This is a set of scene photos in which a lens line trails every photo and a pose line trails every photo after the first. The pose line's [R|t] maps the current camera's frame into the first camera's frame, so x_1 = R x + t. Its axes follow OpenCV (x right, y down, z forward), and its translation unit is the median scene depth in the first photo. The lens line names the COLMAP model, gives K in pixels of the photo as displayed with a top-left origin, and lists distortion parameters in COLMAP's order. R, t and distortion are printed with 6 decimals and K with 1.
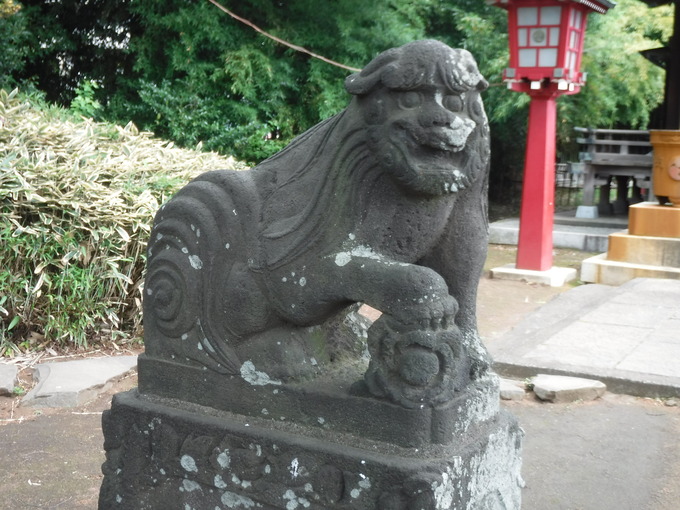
lens RADIAL K [[947.0, 0, 325.8], [0, 947.0, 251.0], [0, 0, 1]] dist [-0.031257, -0.061158]
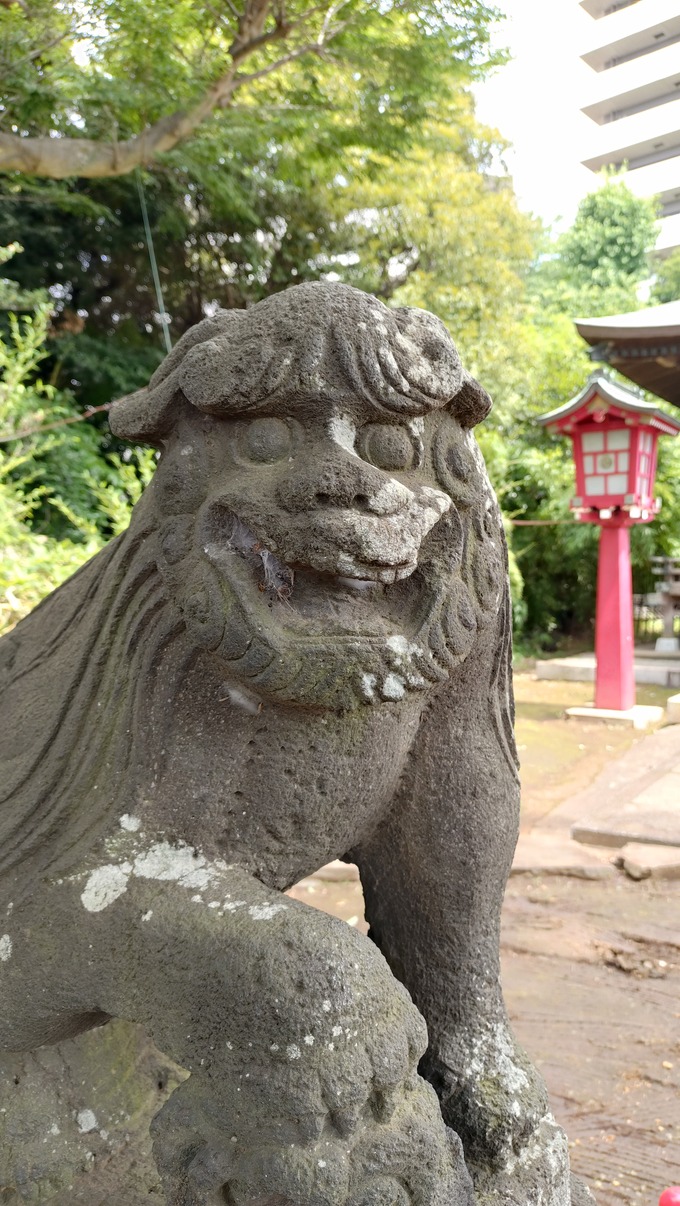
lens RADIAL K [[900.7, 0, 340.0], [0, 900.7, 603.0], [0, 0, 1]] dist [0.088651, -0.150123]
pose [[0.996969, -0.033649, -0.070154, 0.135471], [0.026981, 0.995215, -0.093915, -0.064578], [0.072978, 0.091738, 0.993105, 0.650781]]
